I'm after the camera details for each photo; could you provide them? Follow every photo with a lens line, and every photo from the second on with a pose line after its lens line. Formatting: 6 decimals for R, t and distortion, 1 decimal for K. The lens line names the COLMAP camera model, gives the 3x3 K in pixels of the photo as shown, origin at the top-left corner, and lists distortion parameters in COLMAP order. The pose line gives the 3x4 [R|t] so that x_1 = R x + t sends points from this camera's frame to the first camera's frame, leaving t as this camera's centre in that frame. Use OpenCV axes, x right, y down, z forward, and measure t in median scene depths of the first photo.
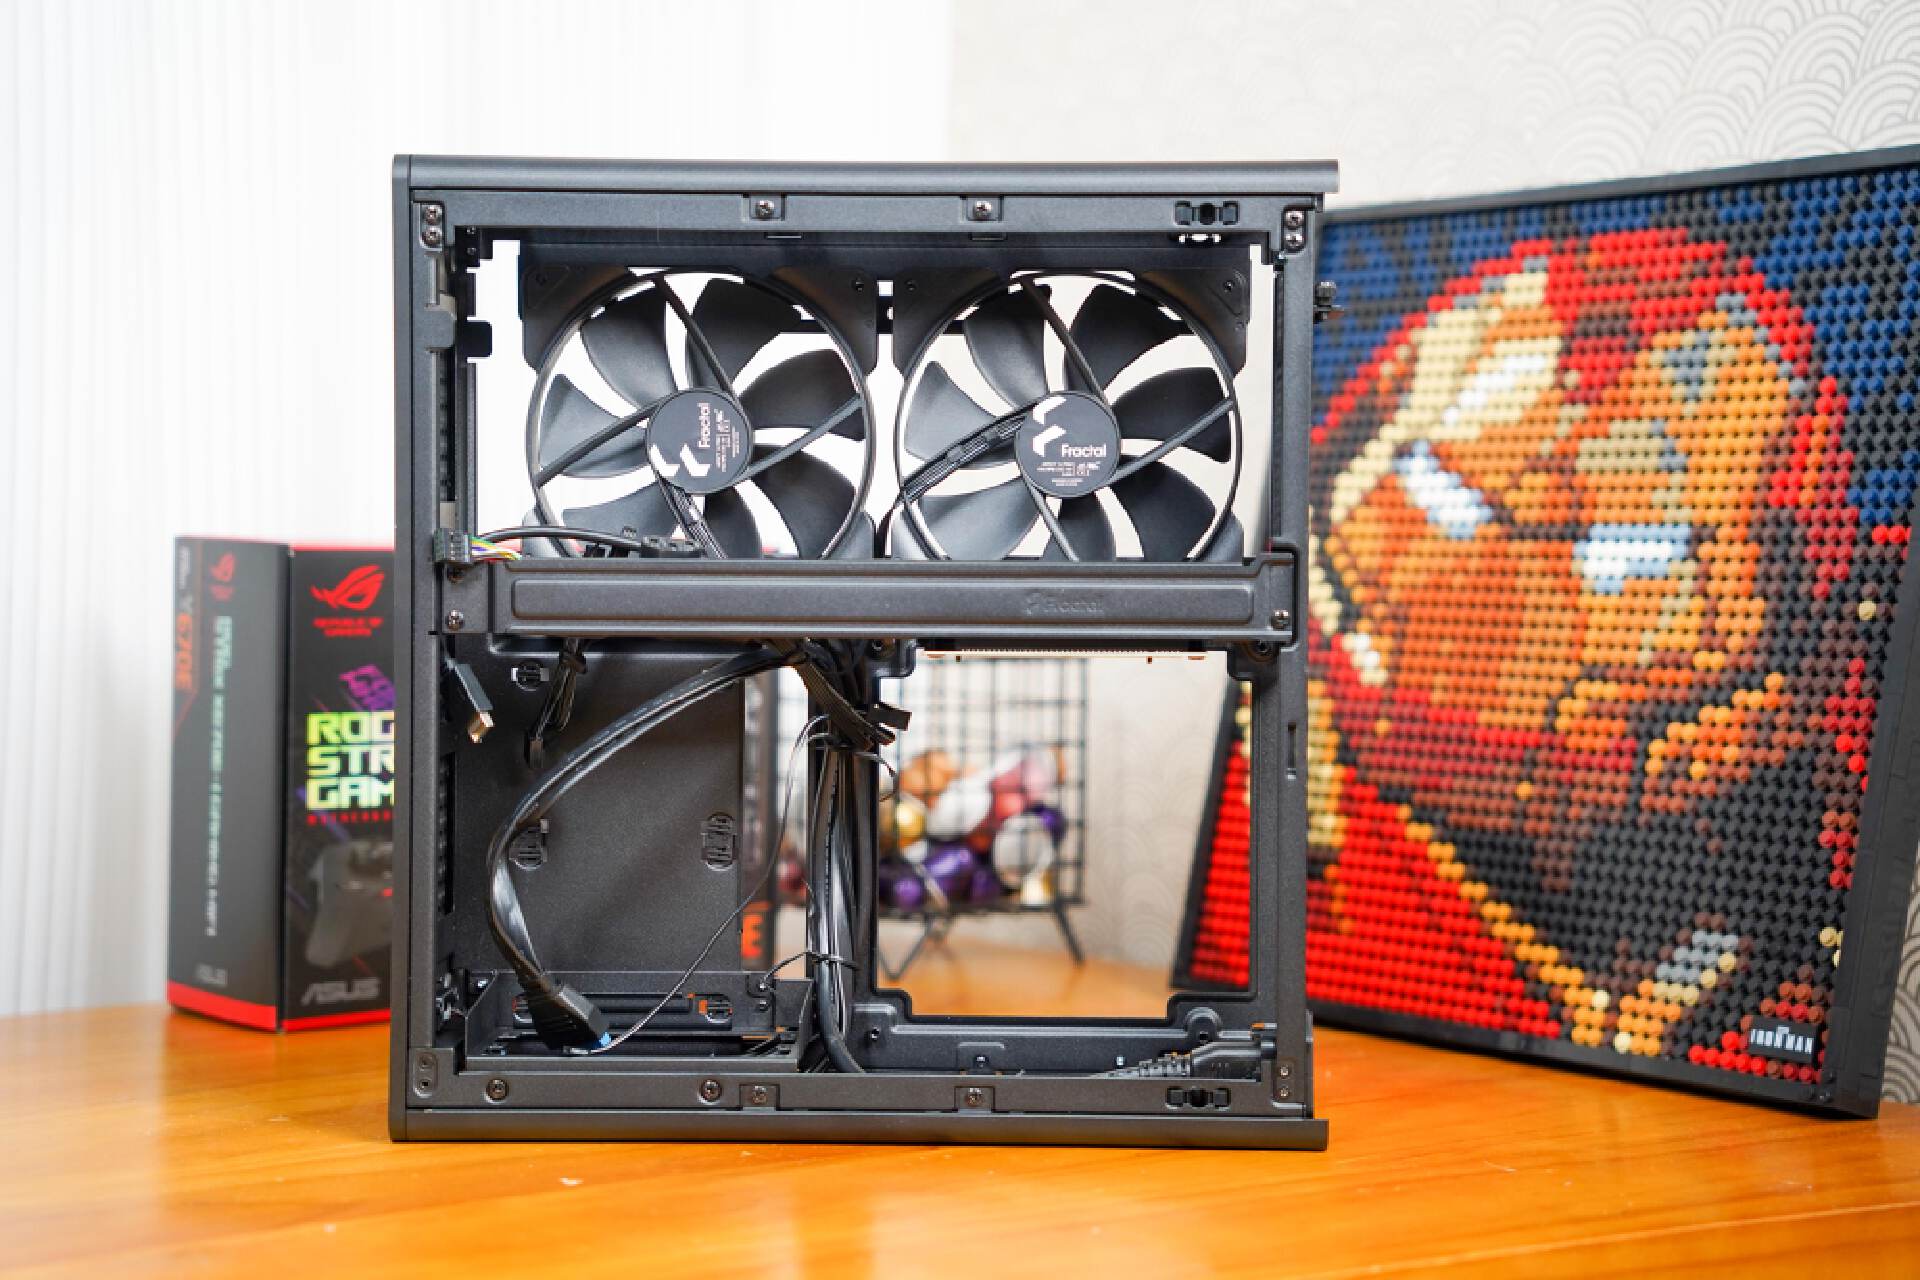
lens RADIAL K [[3897.3, 0, 951.7], [0, 3897.3, 735.1], [0, 0, 1]] dist [-0.022454, 1.893394]
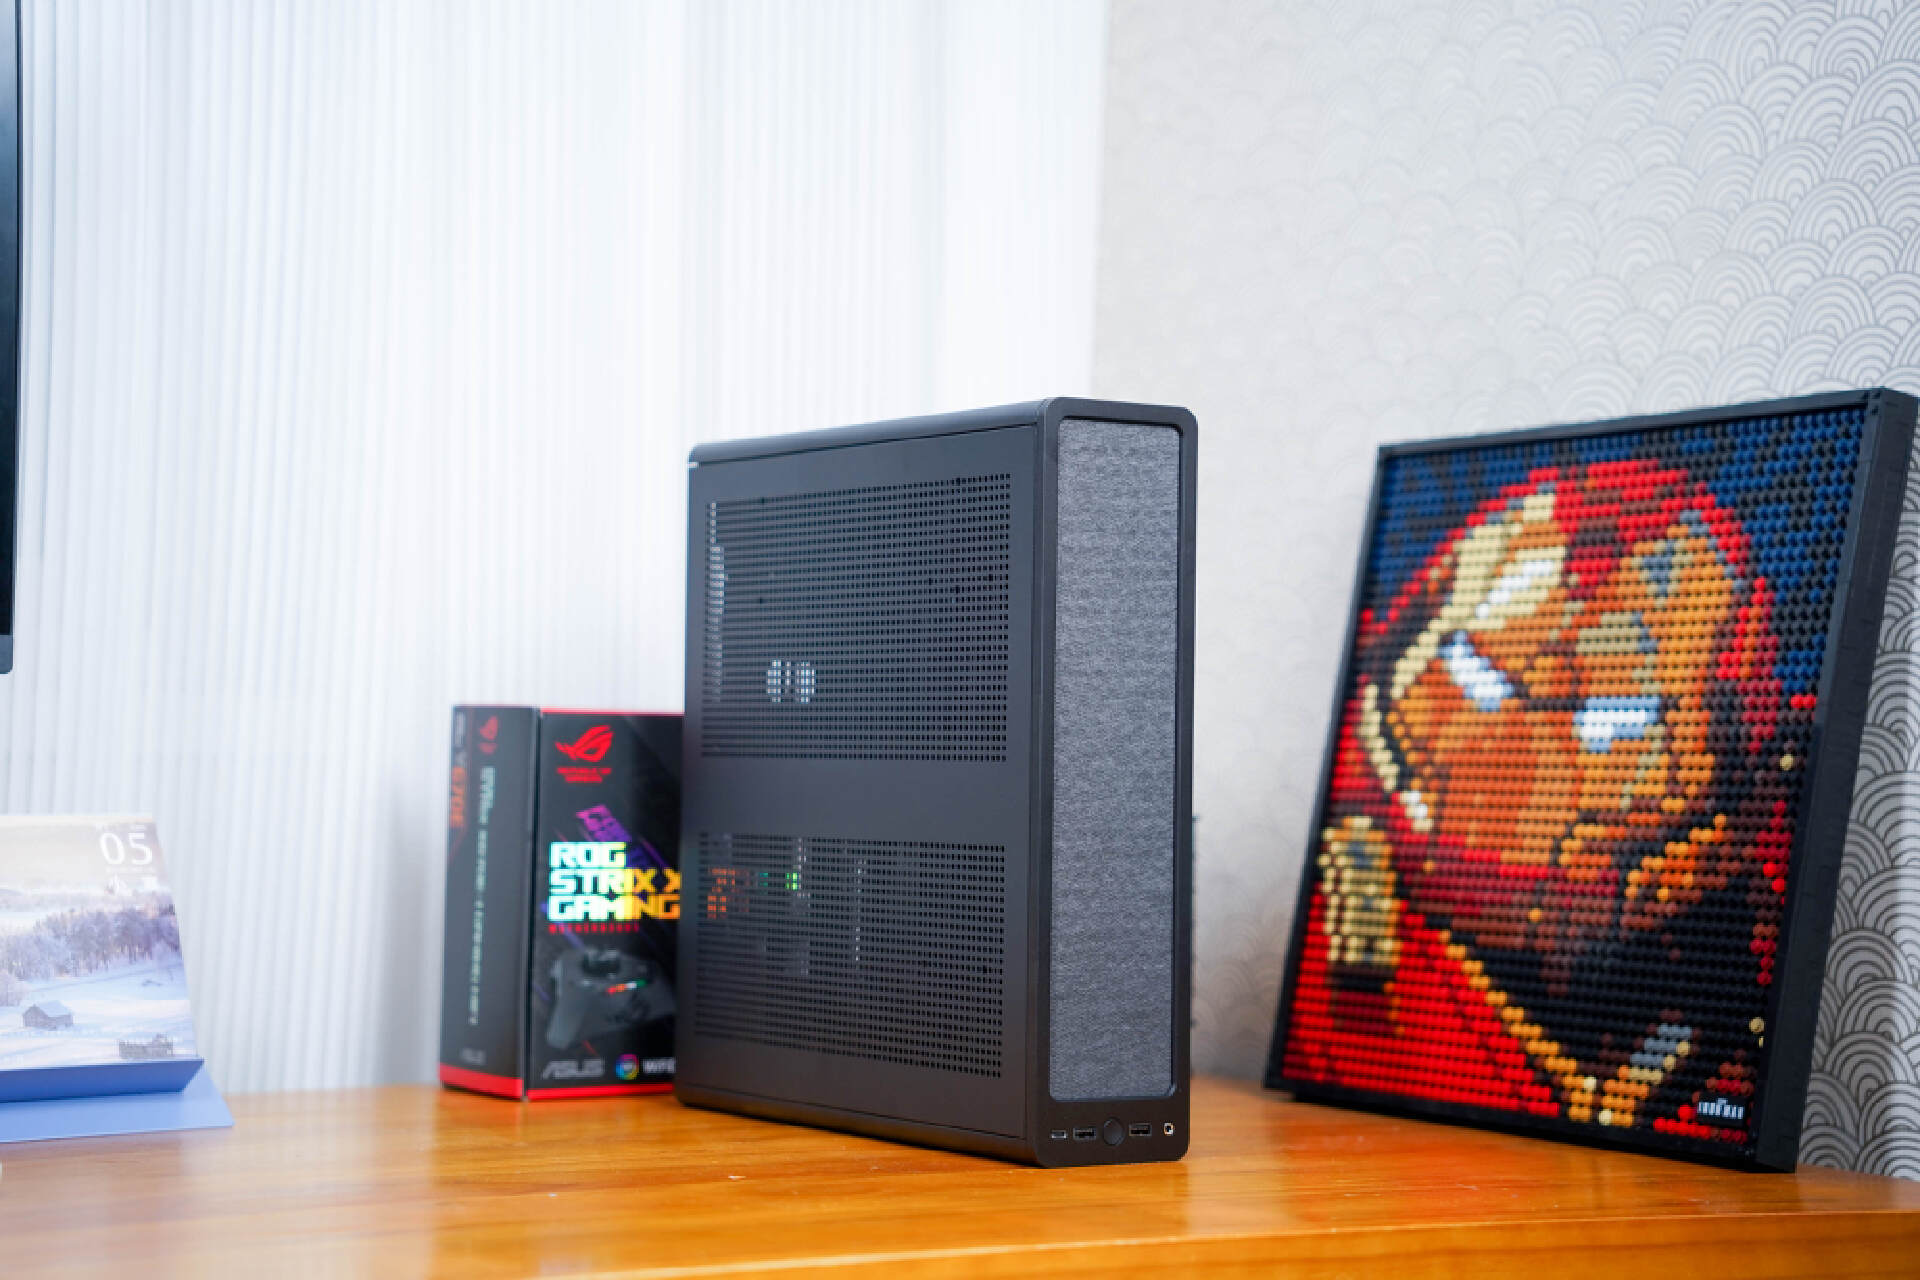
lens RADIAL K [[3937.6, 0, 960.0], [0, 3937.6, 640.0], [0, 0, 1]] dist [-0.007997, 0.164379]
pose [[0.996200, 0.002587, -0.087061, 0.074779], [-0.010458, 0.995880, -0.090071, 0.041457], [0.086470, 0.090639, 0.992123, -0.245680]]
